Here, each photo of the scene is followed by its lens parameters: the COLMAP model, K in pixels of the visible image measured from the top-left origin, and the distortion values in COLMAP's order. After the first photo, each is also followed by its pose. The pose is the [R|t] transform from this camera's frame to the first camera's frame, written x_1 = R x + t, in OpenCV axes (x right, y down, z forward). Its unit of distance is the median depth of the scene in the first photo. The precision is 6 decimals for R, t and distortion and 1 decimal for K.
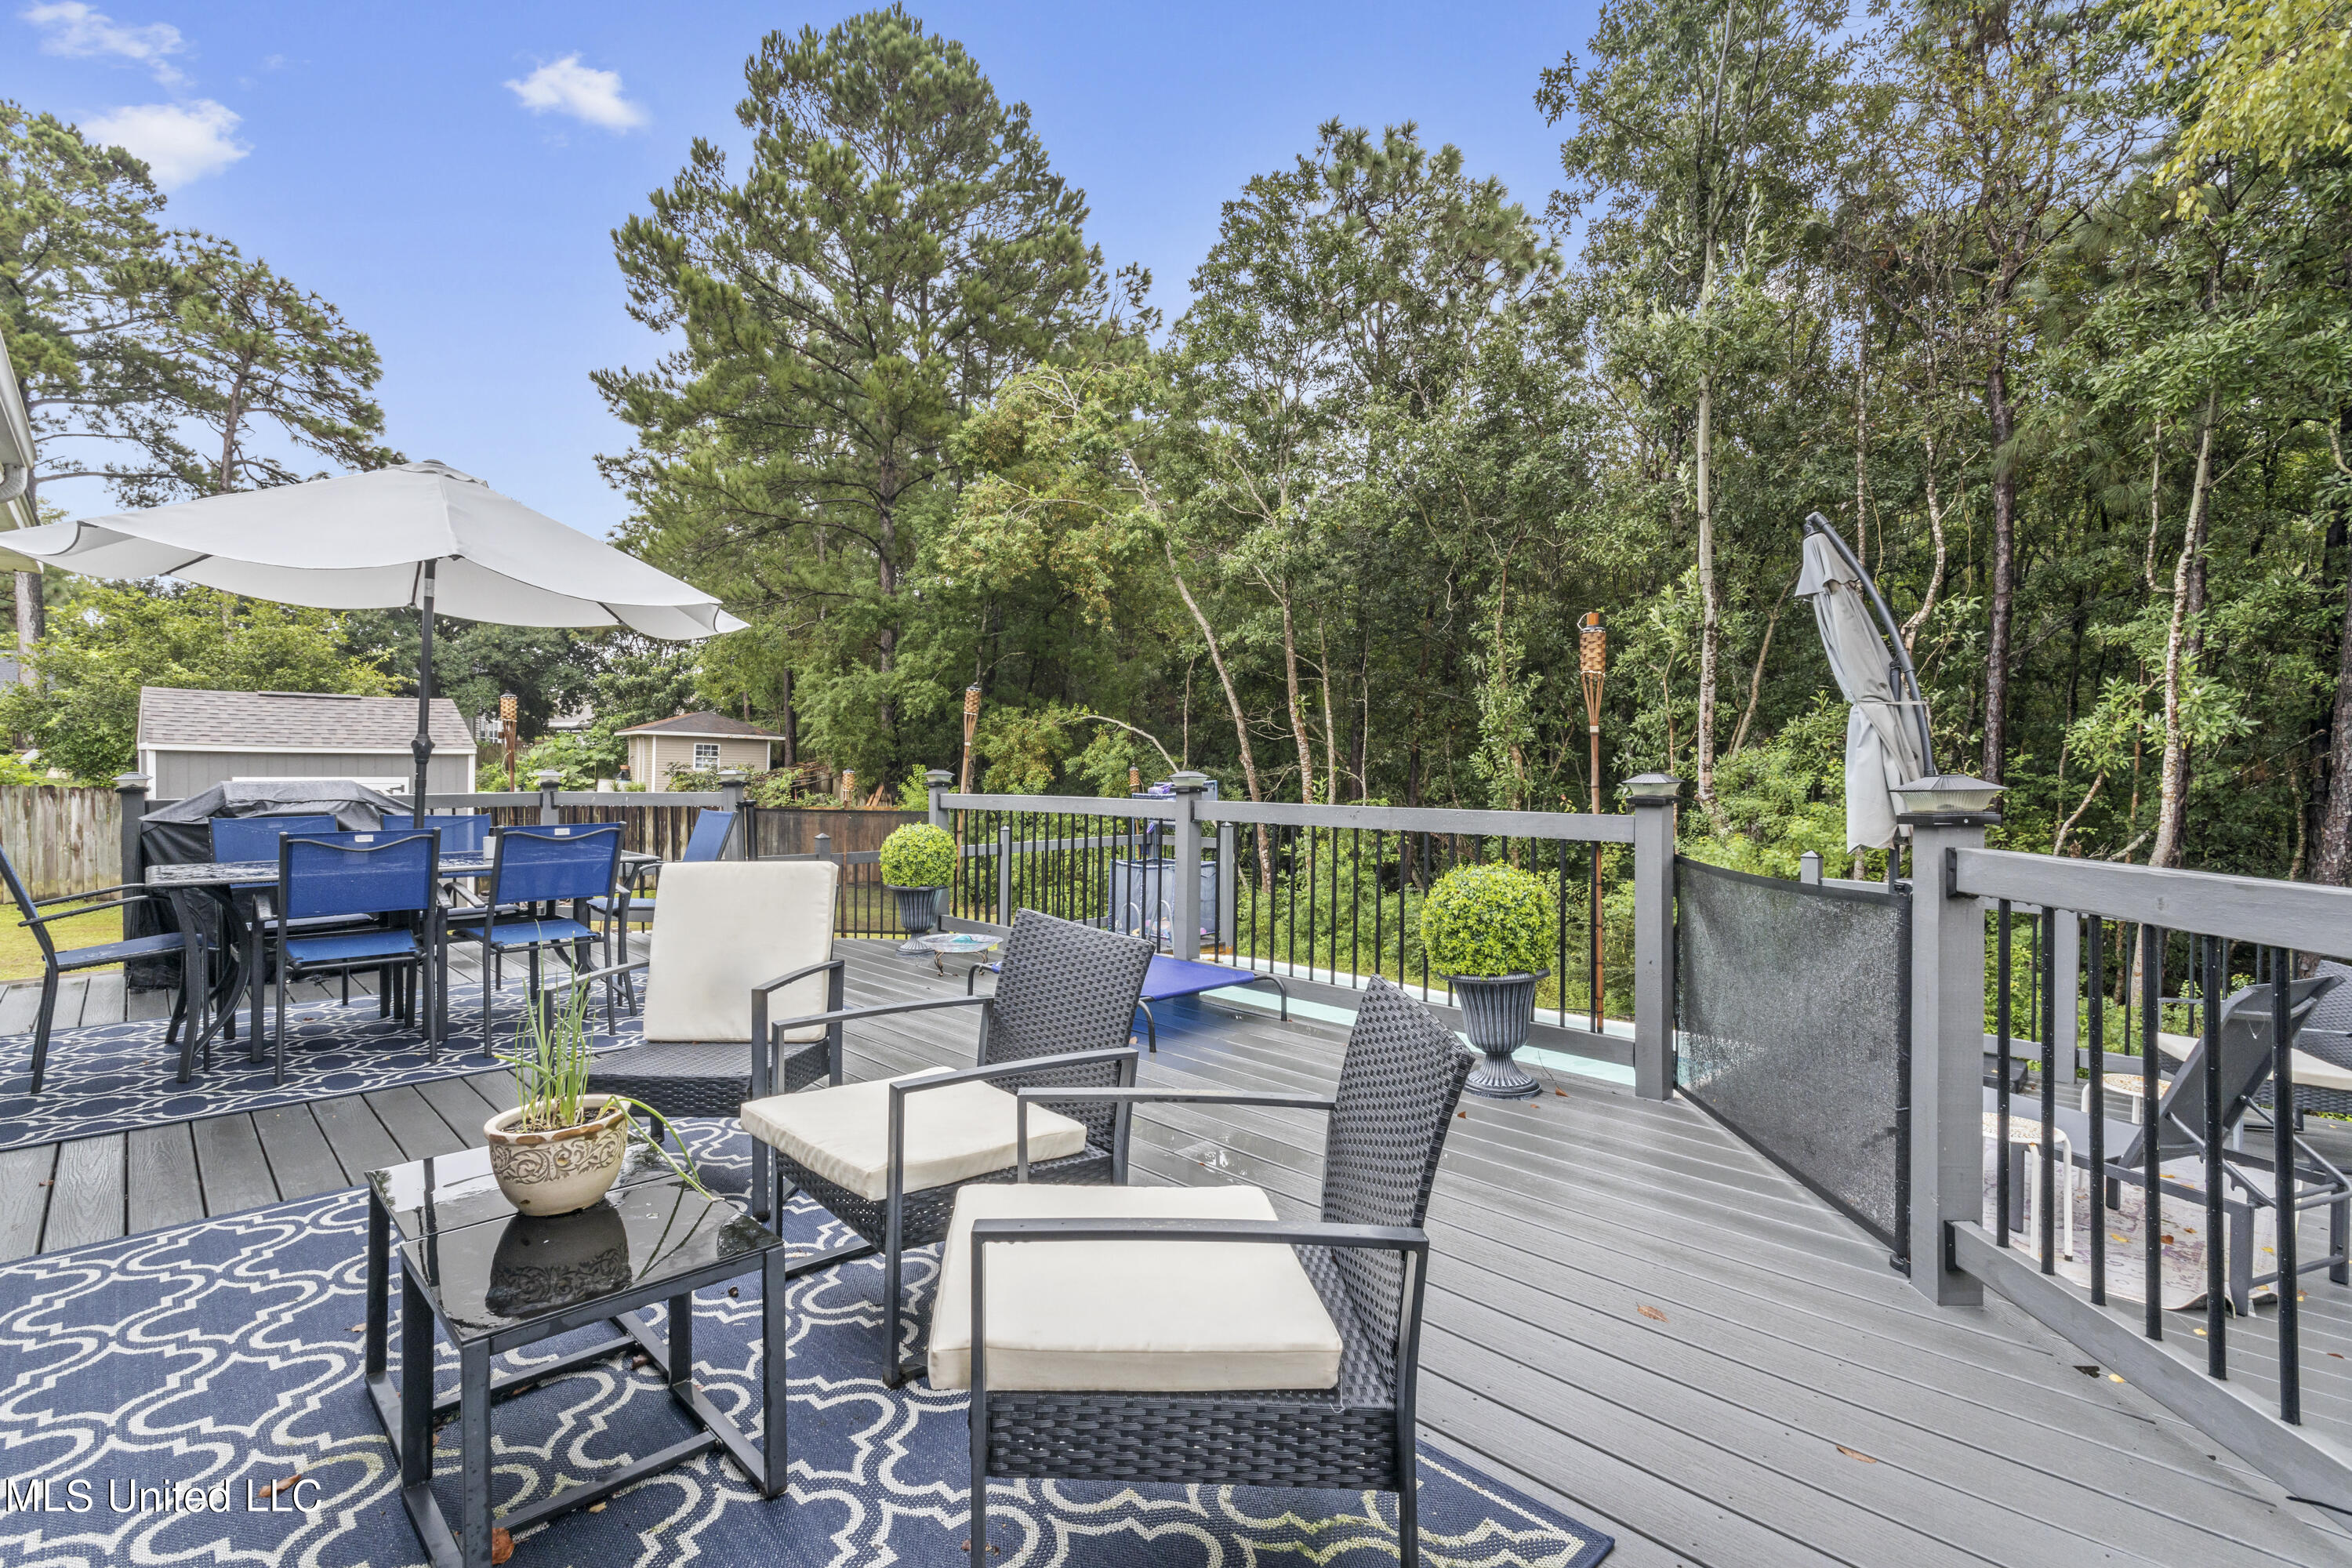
lens RADIAL K [[1131.2, 0, 1172.5], [0, 1131.2, 784.8], [0, 0, 1]] dist [-0.002723, -0.003872]
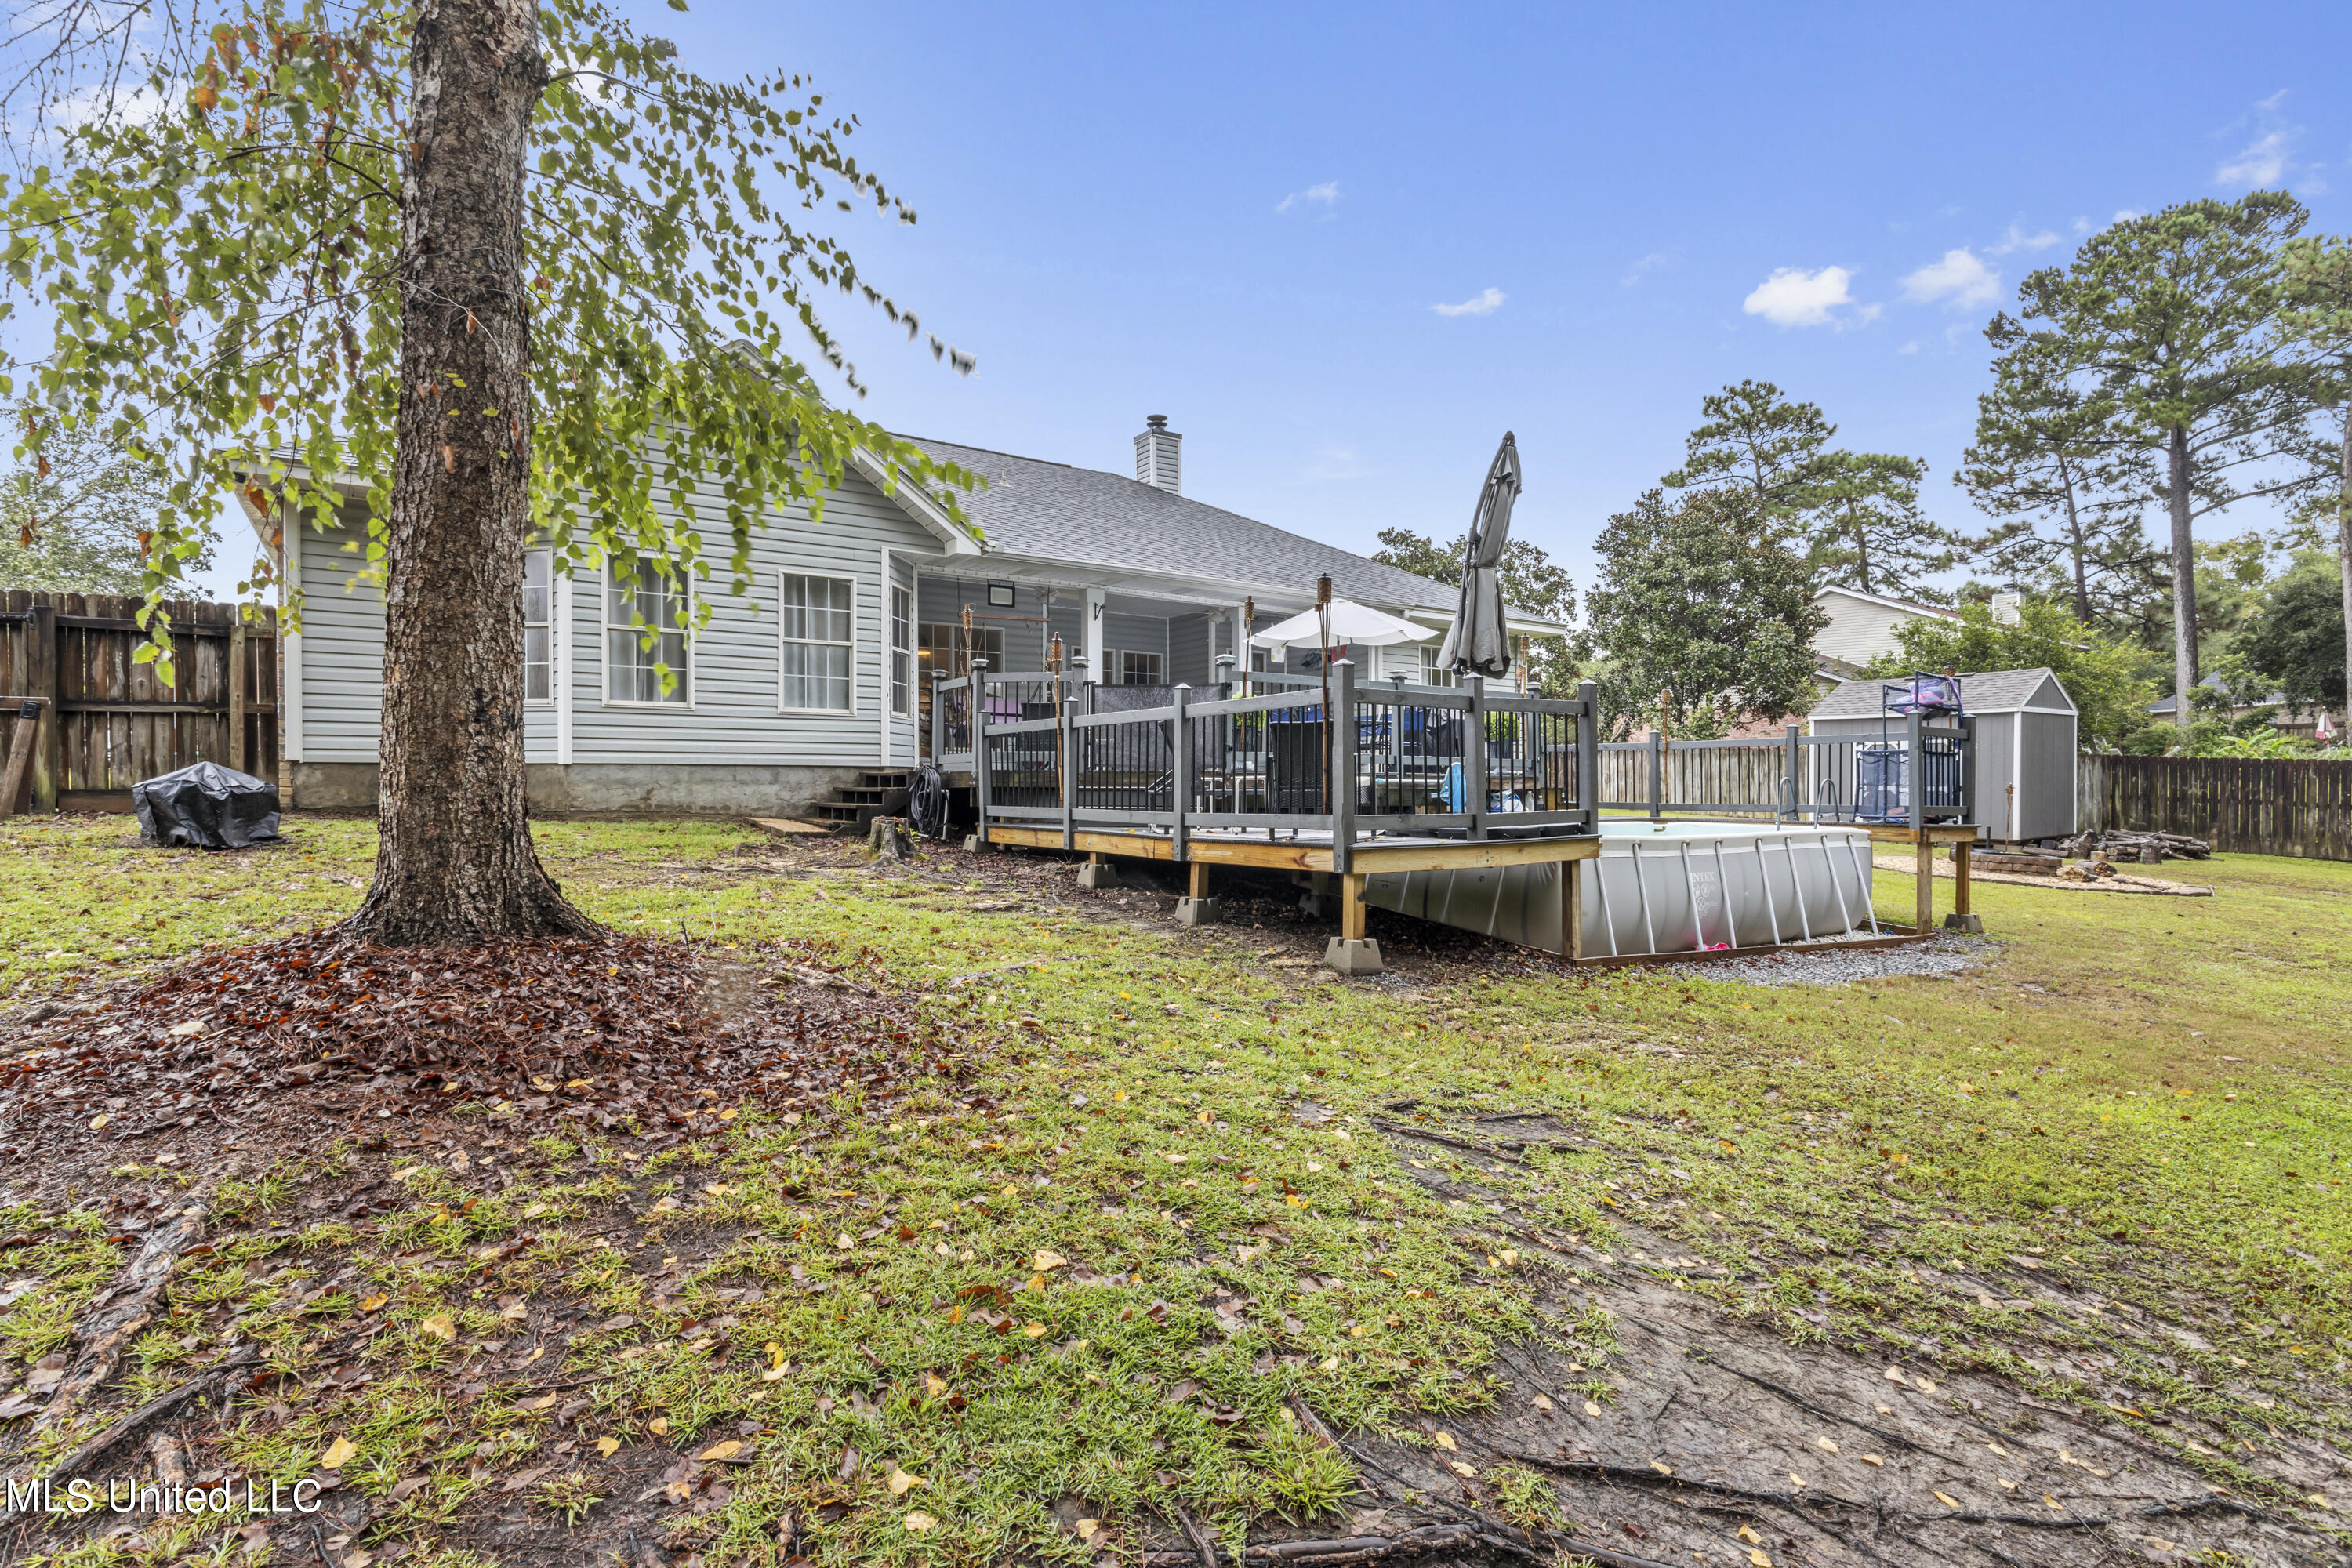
lens RADIAL K [[1131.2, 0, 1153.1], [0, 1131.2, 804.2], [0, 0, 1]] dist [-0.002723, -0.003872]
pose [[-0.160694, -0.001420, -0.987003, 0.301649], [-0.008135, 0.999967, -0.000114, 0.035165], [0.986971, 0.008010, -0.160700, 0.119350]]
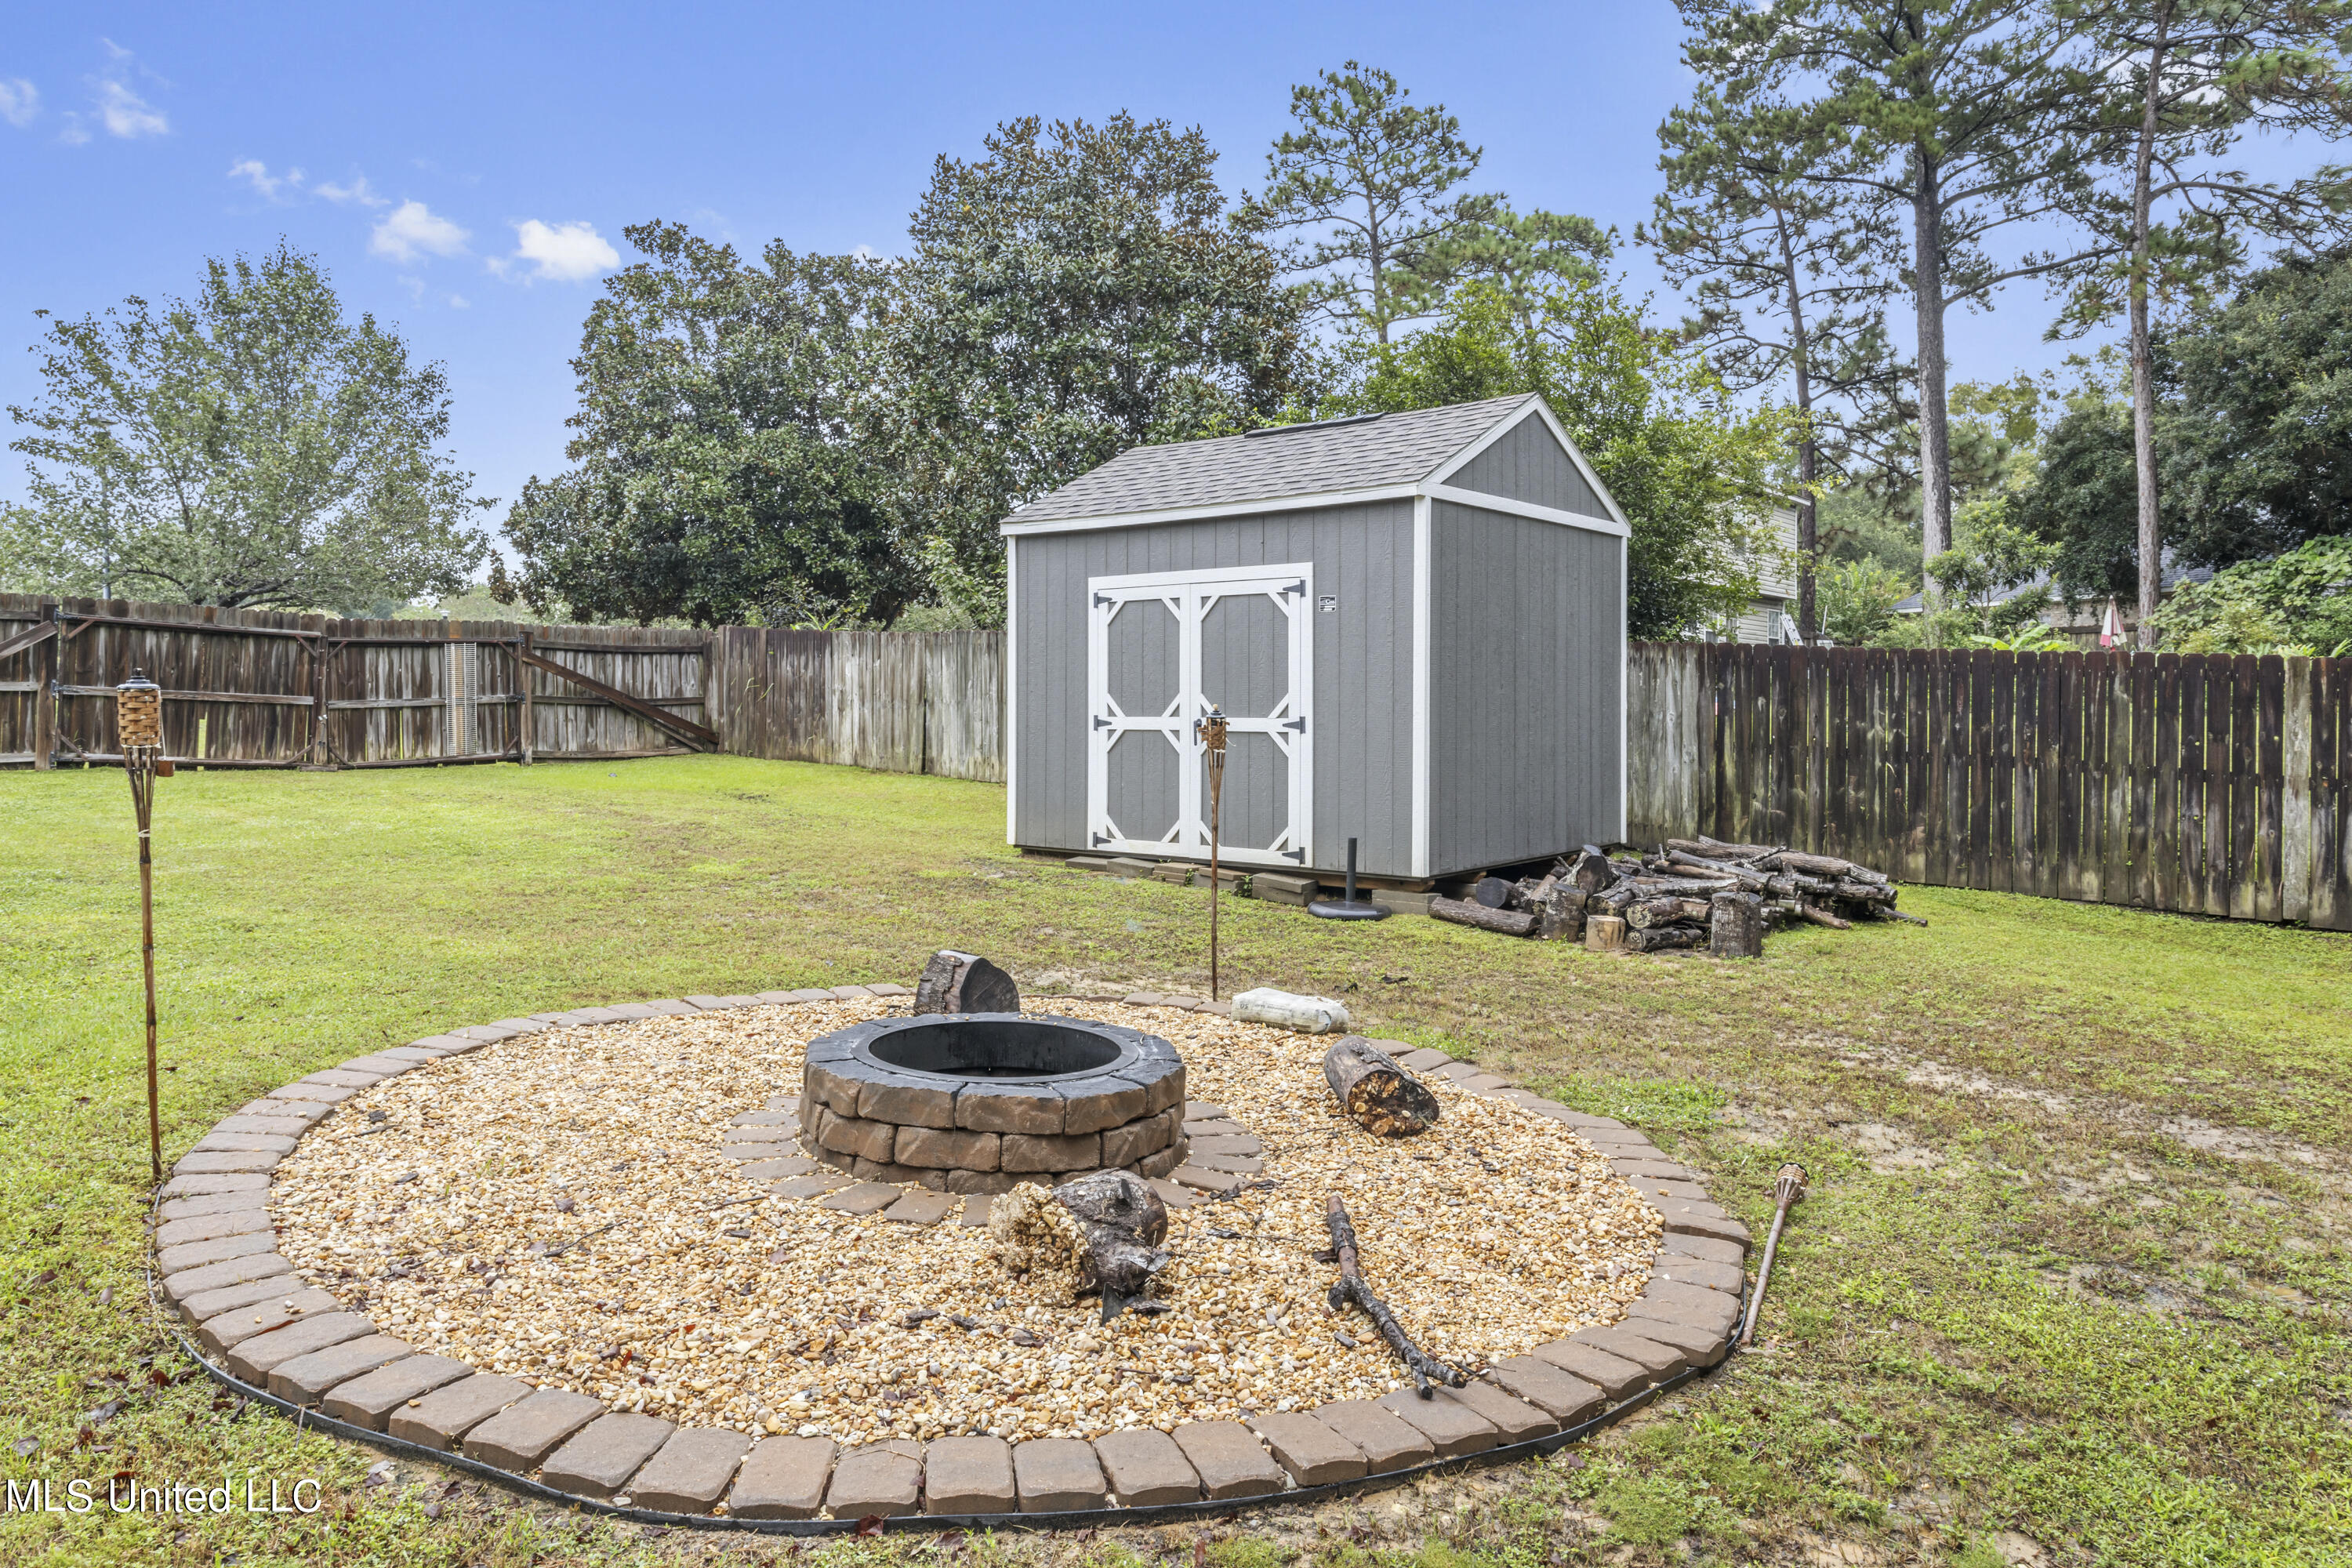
lens RADIAL K [[1592.9, 0, 1186.6], [0, 1592.9, 763.0], [0, 0, 1]] dist [-0.023218, 0.004756]
pose [[0.123186, 0.007347, -0.992356, -0.026172], [-0.005052, 0.999964, 0.006777, 0.029175], [0.992371, 0.004178, 0.123219, 0.356470]]
